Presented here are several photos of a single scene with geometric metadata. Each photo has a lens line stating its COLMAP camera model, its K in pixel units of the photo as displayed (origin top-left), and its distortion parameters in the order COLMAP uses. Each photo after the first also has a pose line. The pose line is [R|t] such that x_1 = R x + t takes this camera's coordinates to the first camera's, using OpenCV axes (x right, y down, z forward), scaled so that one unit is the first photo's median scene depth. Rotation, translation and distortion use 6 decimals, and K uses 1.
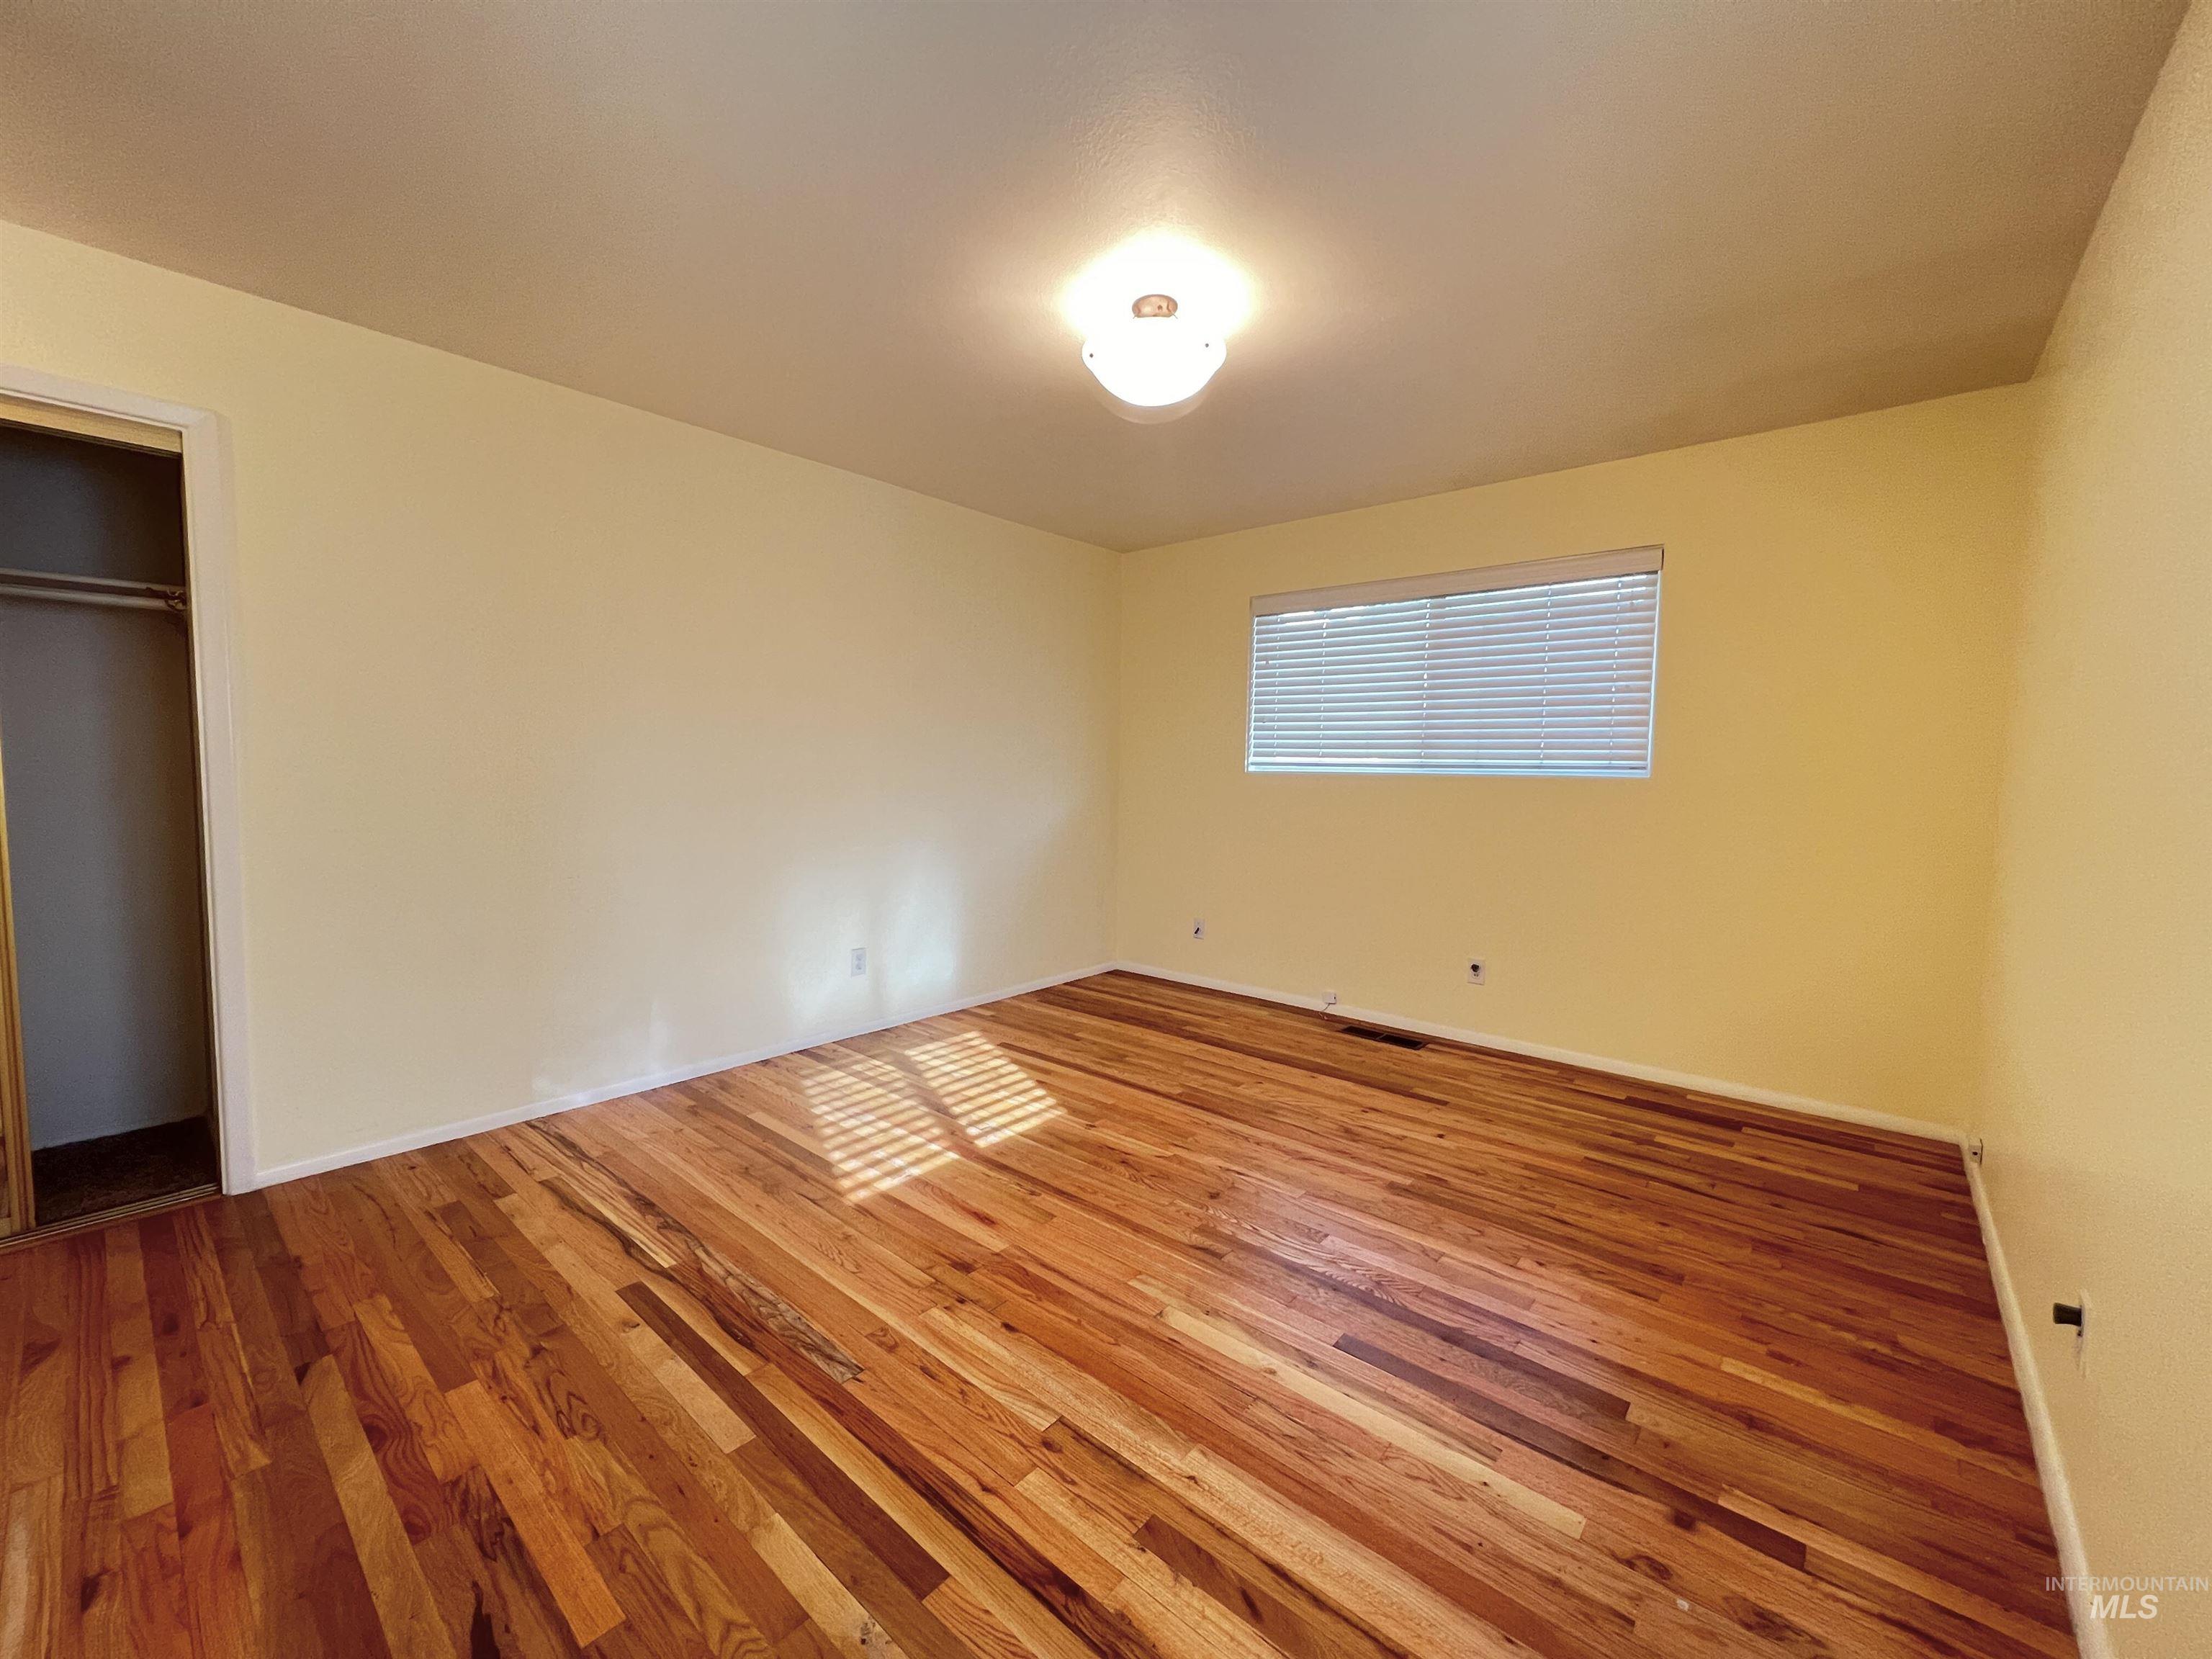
lens RADIAL K [[889.2, 0, 1104.9], [0, 889.2, 832.7], [0, 0, 1]] dist [0.000028, 0.001118]
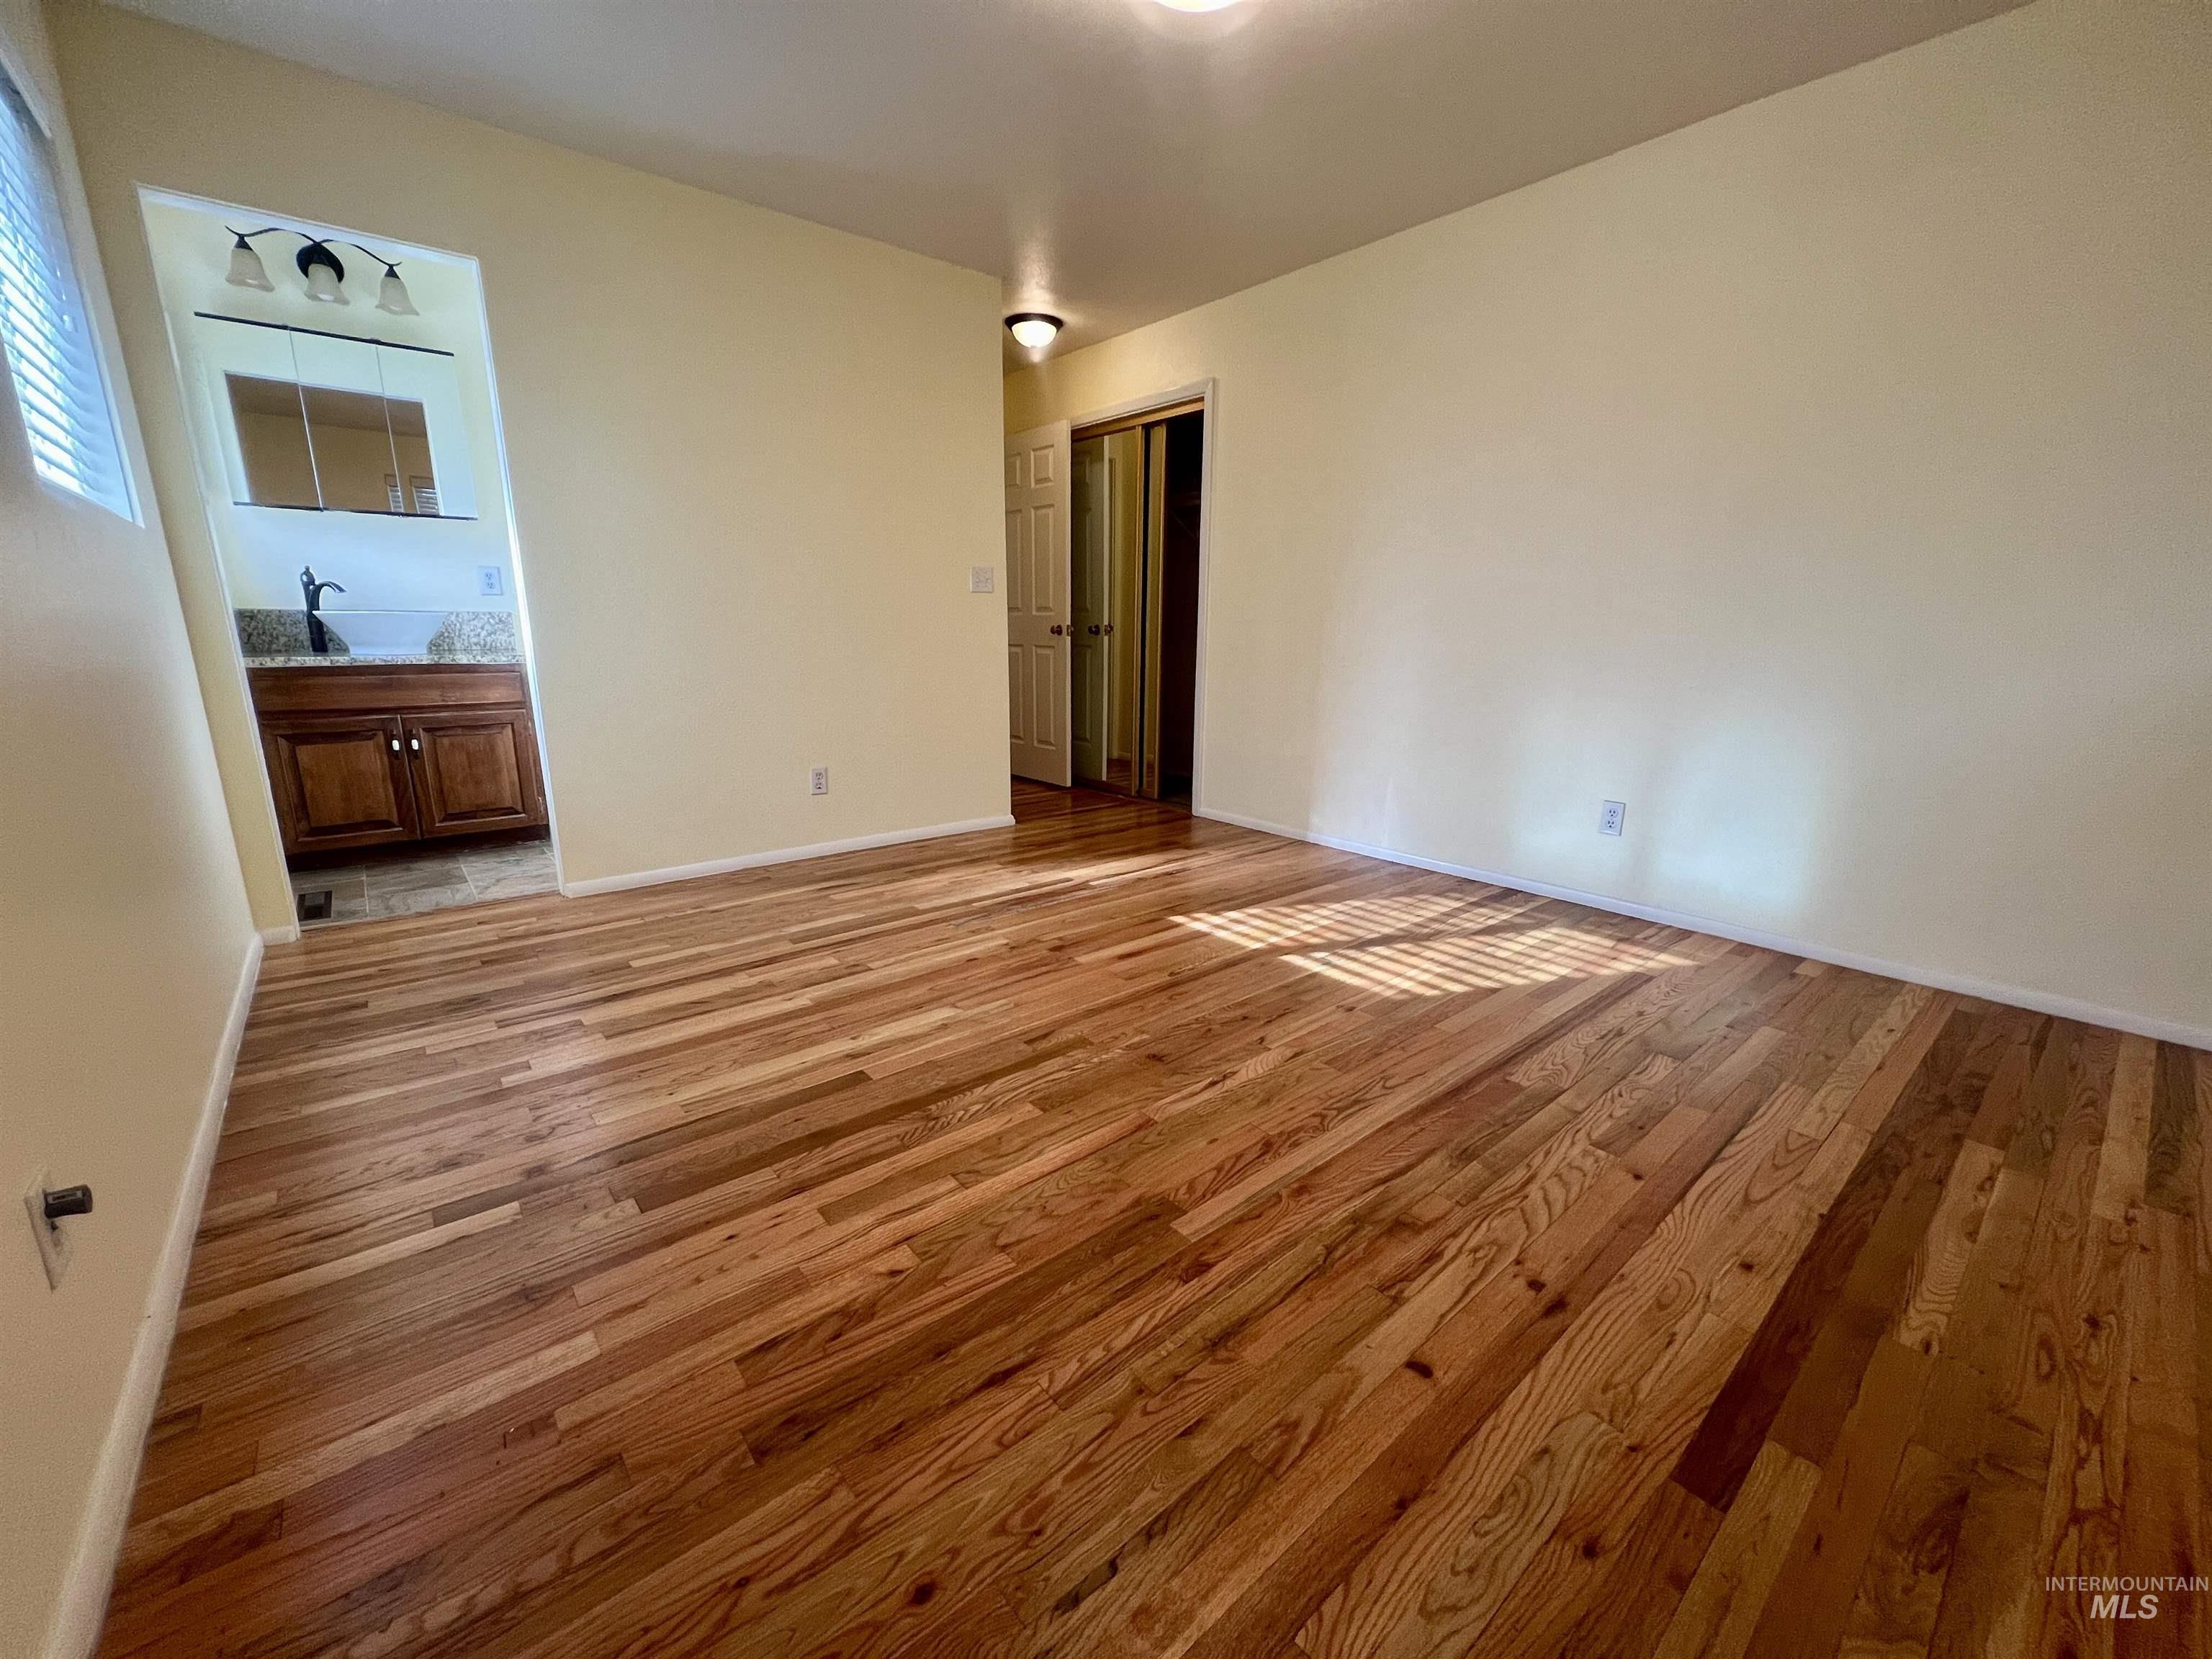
lens RADIAL K [[889.2, 0, 1107.1], [0, 889.2, 832.8], [0, 0, 1]] dist [0.000028, 0.001118]
pose [[-0.161662, 0.212818, -0.963625, 0.717655], [-0.083154, 0.970059, 0.228189, 0.018492], [0.983337, 0.117019, -0.139126, 0.854382]]
